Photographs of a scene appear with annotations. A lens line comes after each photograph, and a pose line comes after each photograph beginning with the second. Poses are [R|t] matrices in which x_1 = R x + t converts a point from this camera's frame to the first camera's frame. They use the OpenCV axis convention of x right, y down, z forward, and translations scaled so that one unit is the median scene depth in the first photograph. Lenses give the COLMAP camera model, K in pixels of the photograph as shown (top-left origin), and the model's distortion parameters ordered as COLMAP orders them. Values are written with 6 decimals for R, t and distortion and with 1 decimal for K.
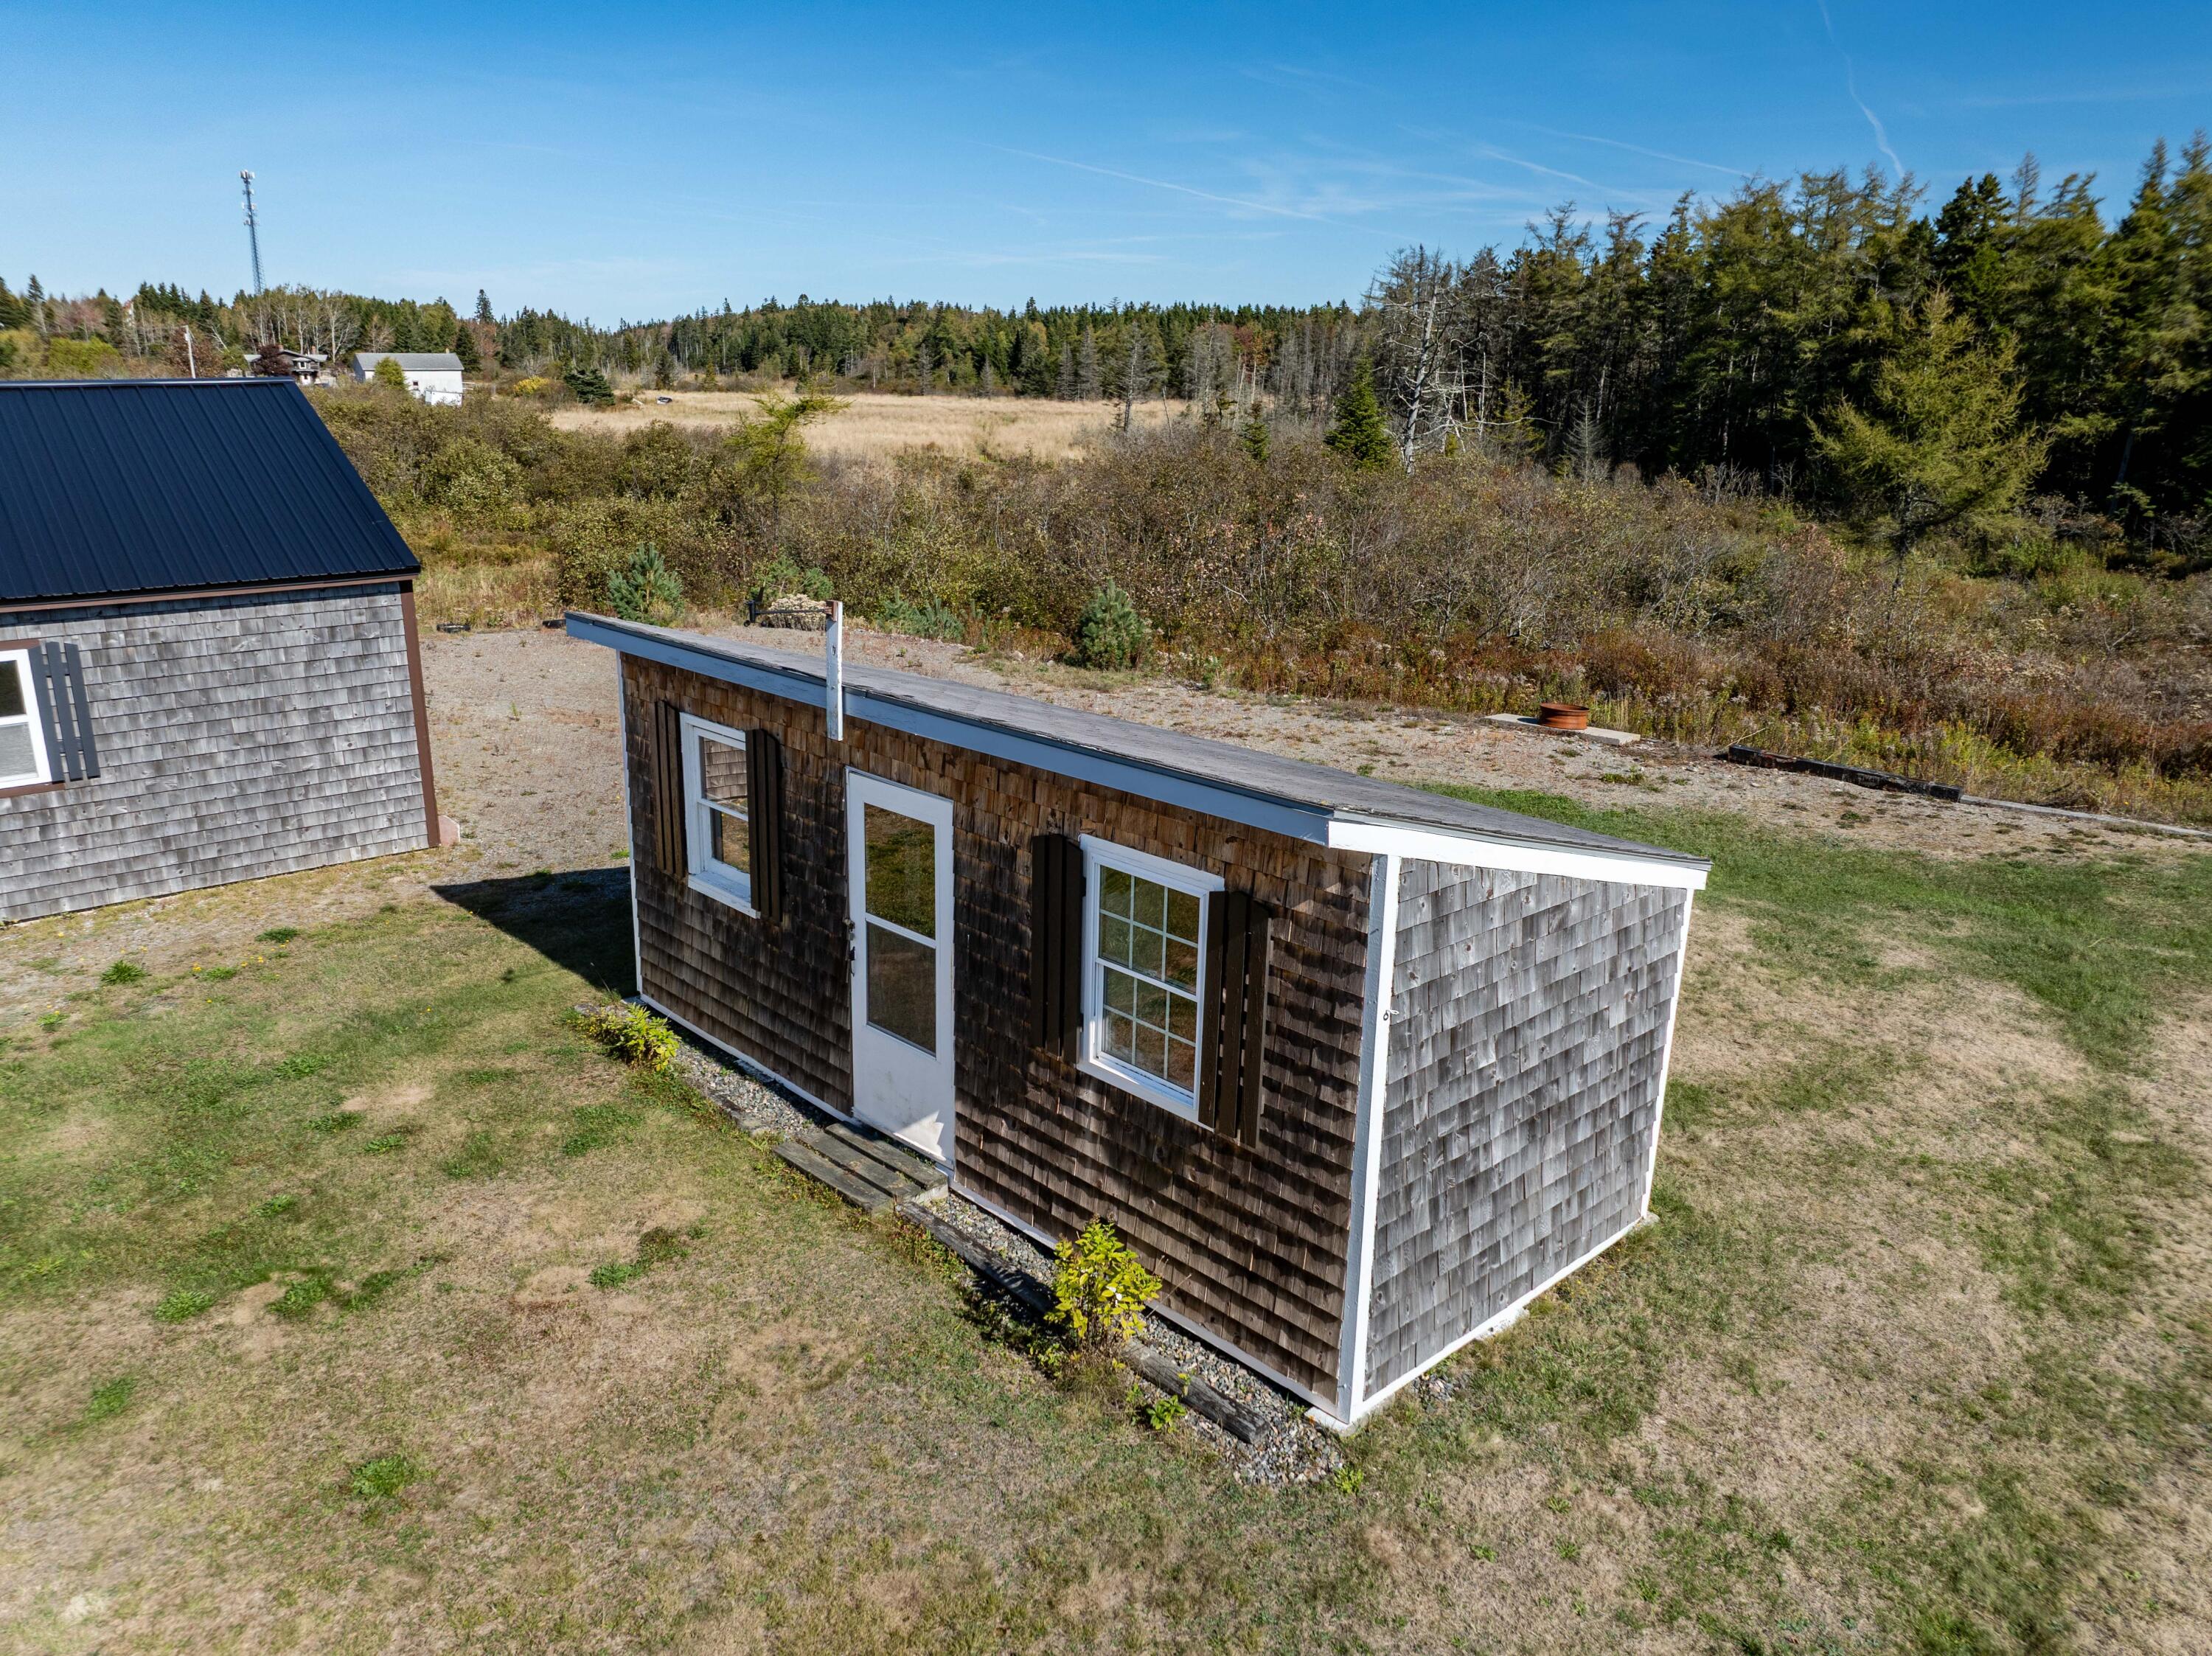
lens RADIAL K [[1556.5, 0, 1106.0], [0, 1556.5, 828.0], [0, 0, 1]] dist [-0.072790, 0.052704]
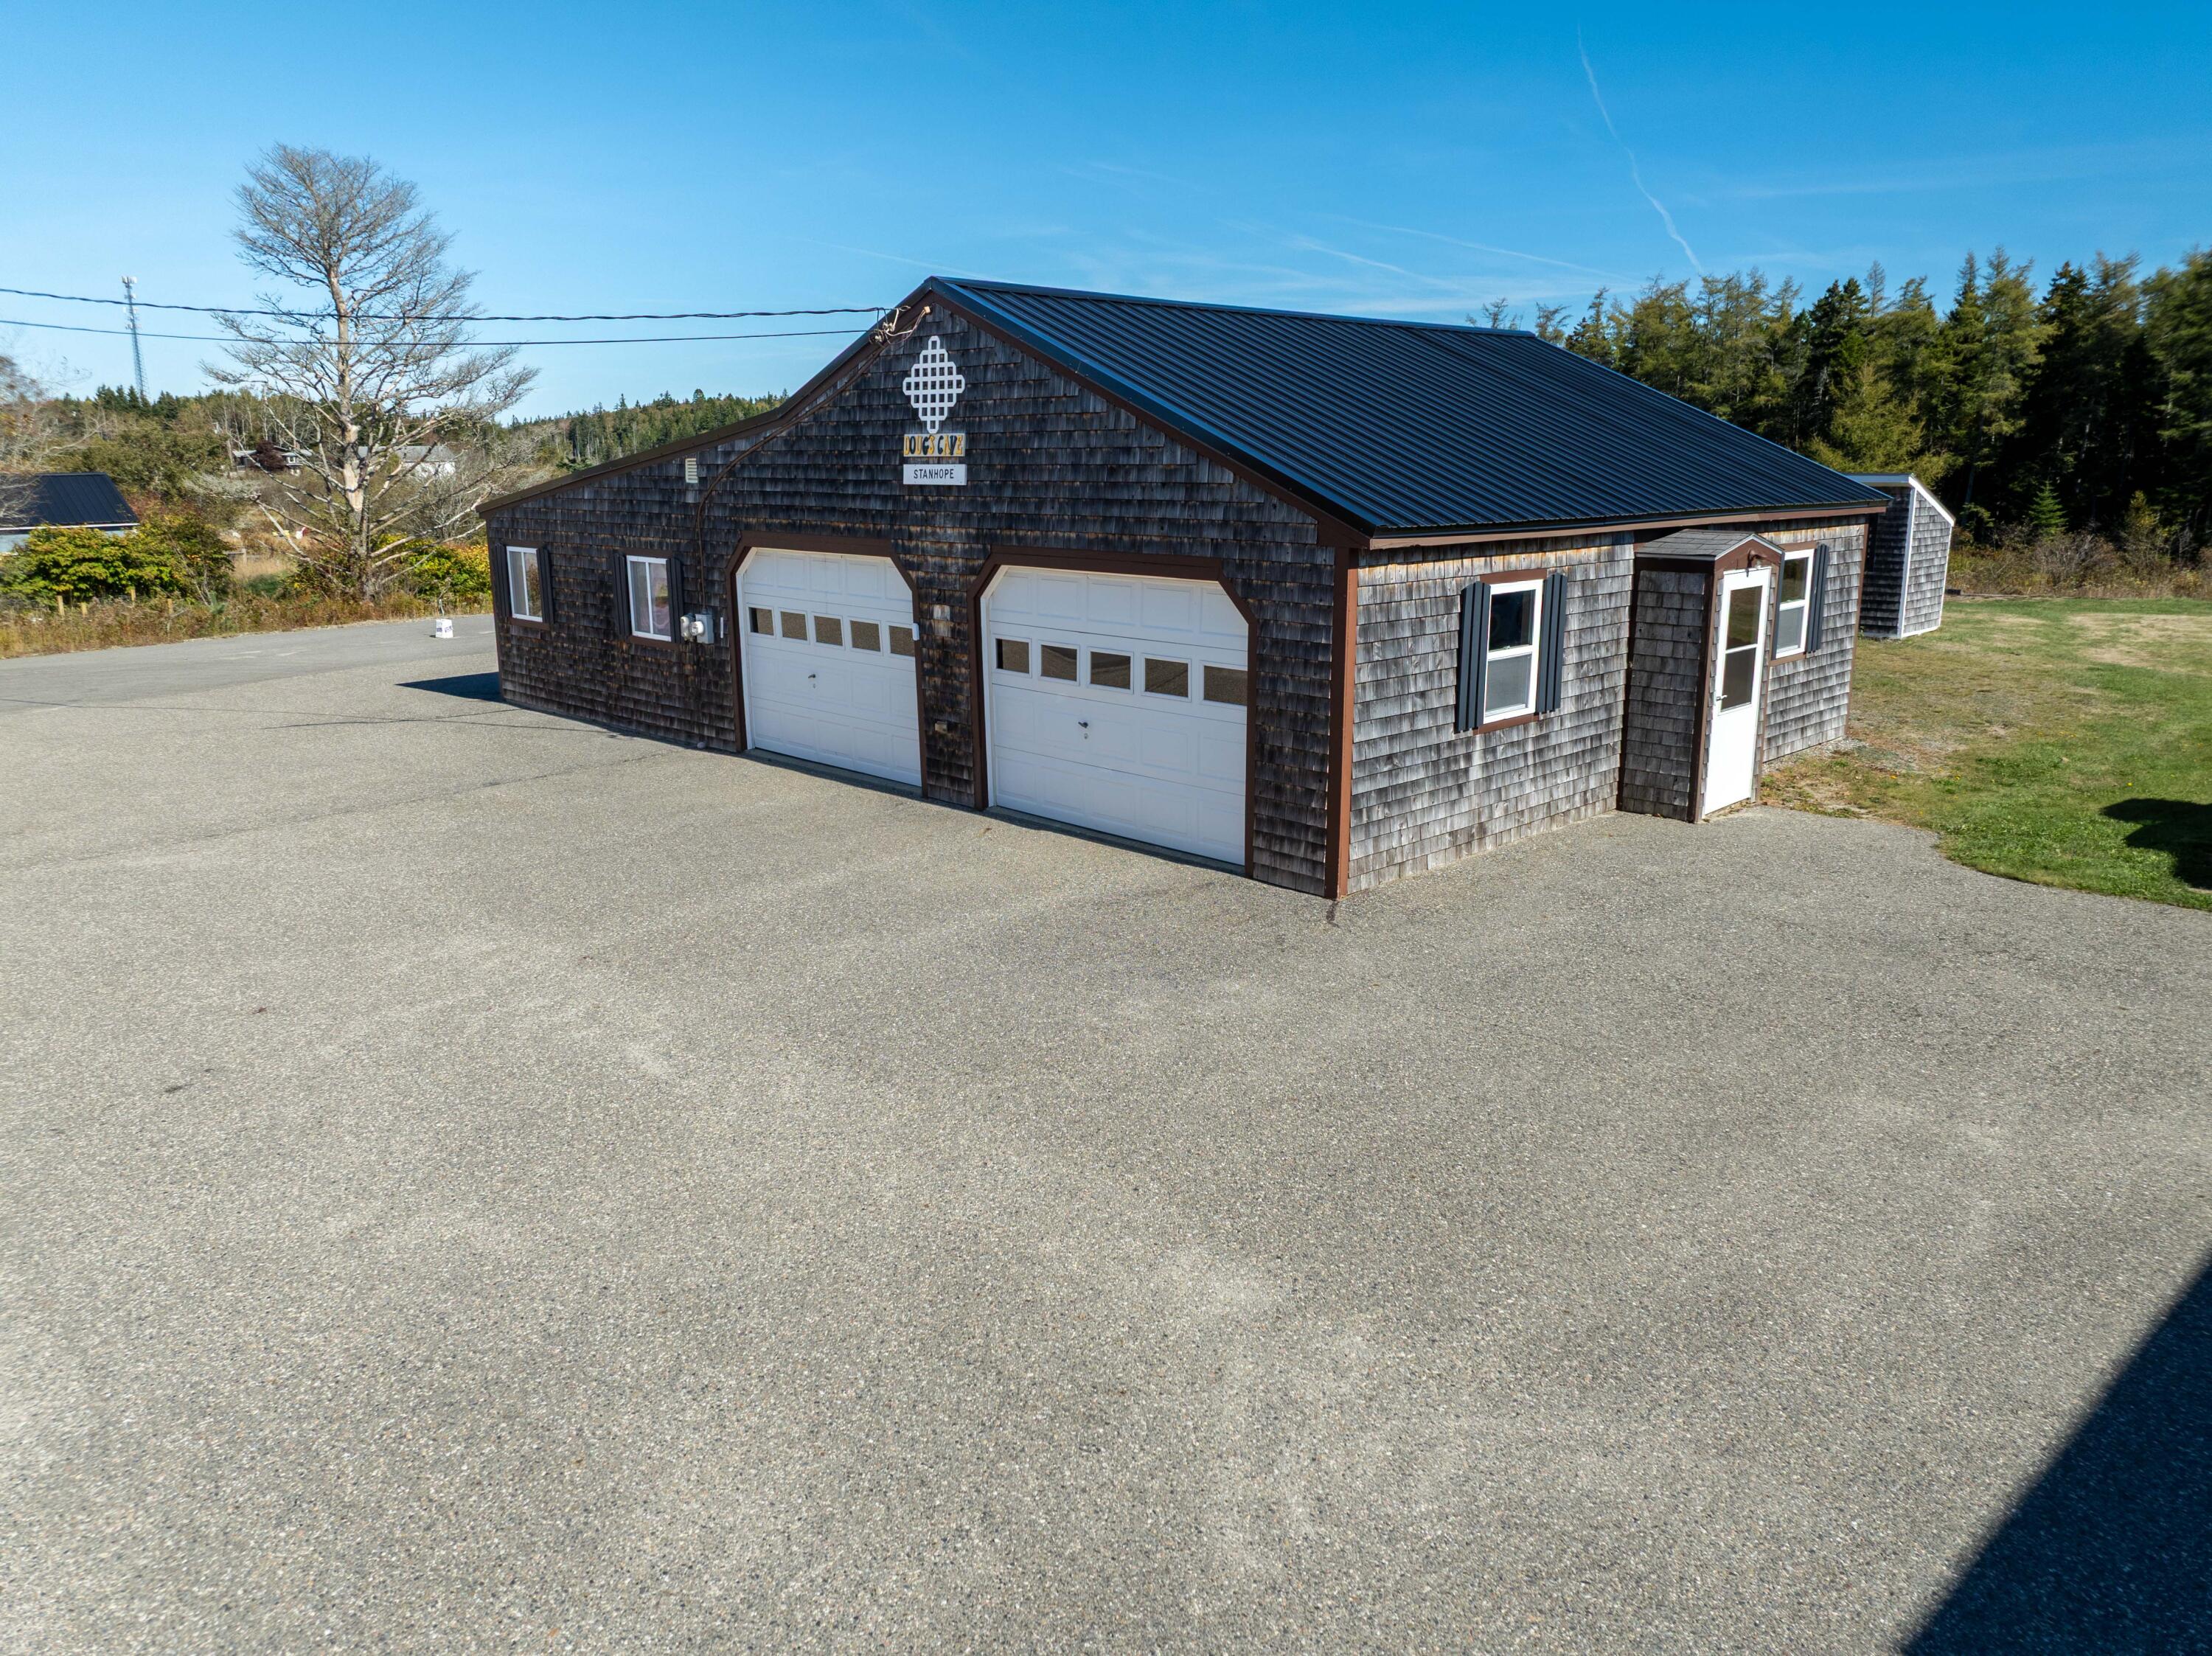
lens RADIAL K [[1556.5, 0, 1106.0], [0, 1556.5, 828.0], [0, 0, 1]] dist [-0.072790, 0.052704]
pose [[0.995641, -0.038911, 0.084767, -0.213848], [0.043387, 0.997724, -0.051620, 0.094058], [-0.082565, 0.055073, 0.995063, -0.261815]]
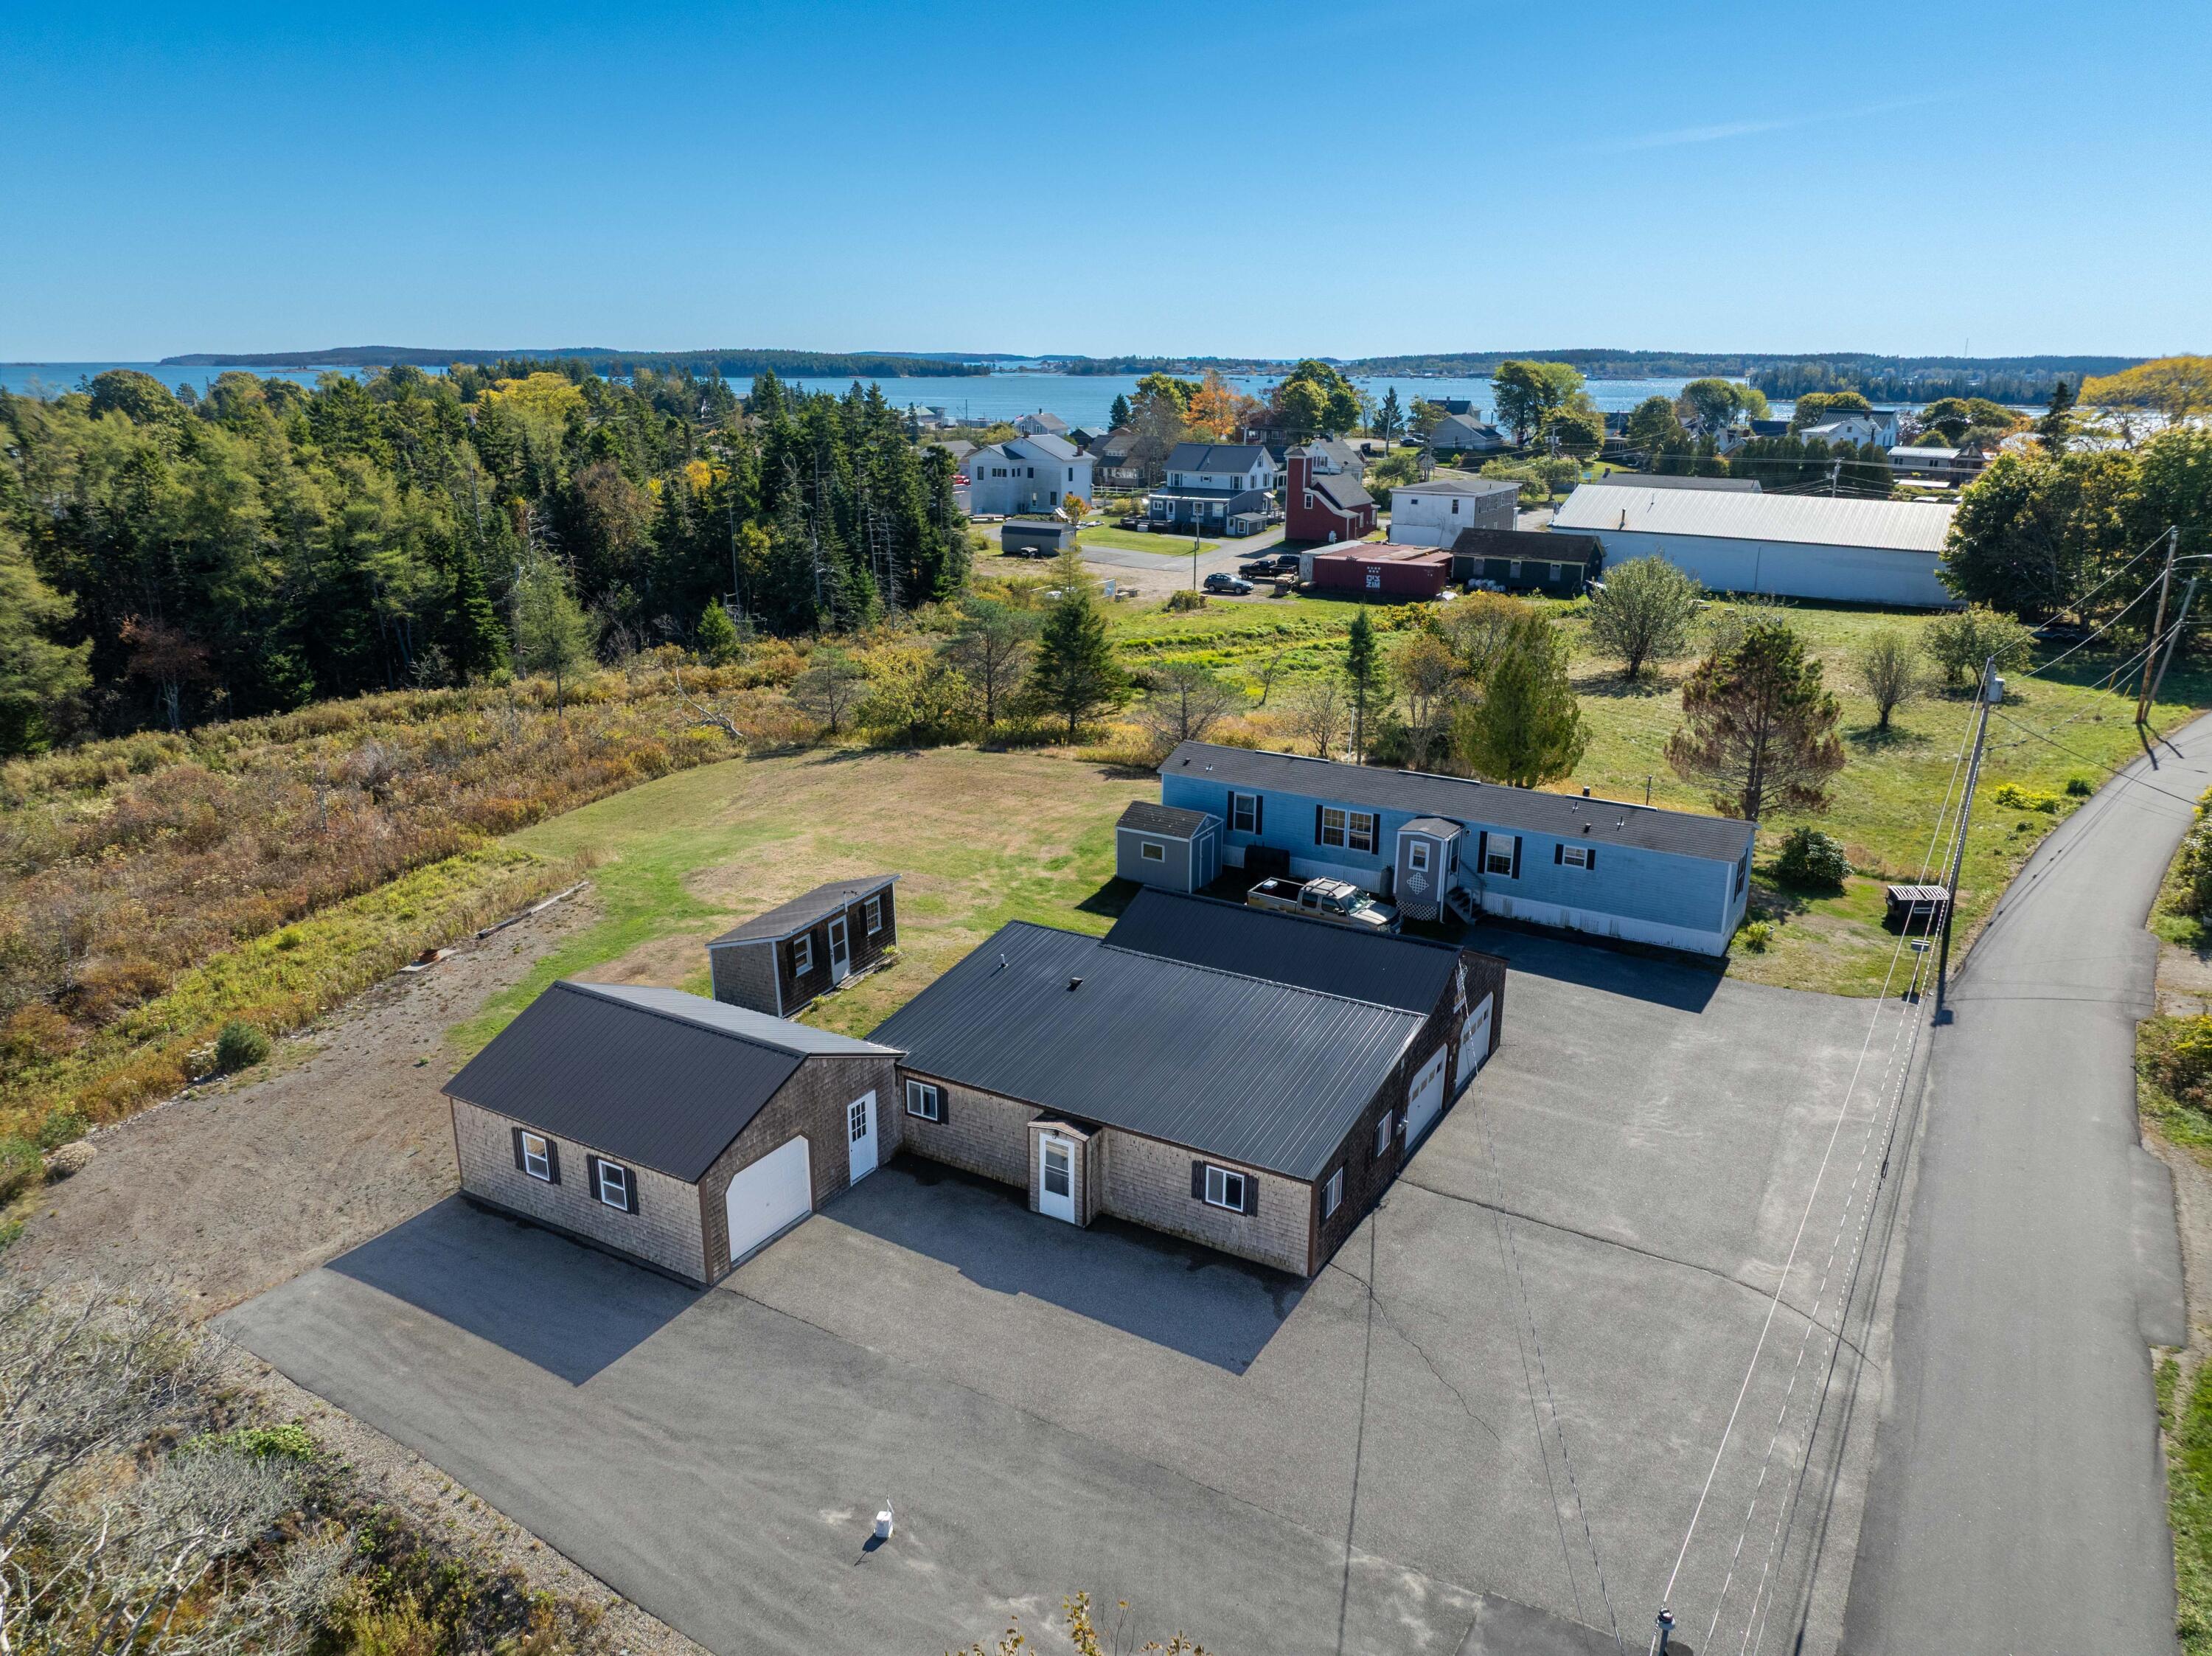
lens RADIAL K [[1560.4, 0, 1106.0], [0, 1560.4, 828.0], [0, 0, 1]] dist [-0.030636, -0.003212]
pose [[-0.348905, -0.287424, 0.891994, -0.671482], [0.262182, 0.883863, 0.387357, -0.279355], [-0.899736, 0.369016, -0.233027, 0.157543]]
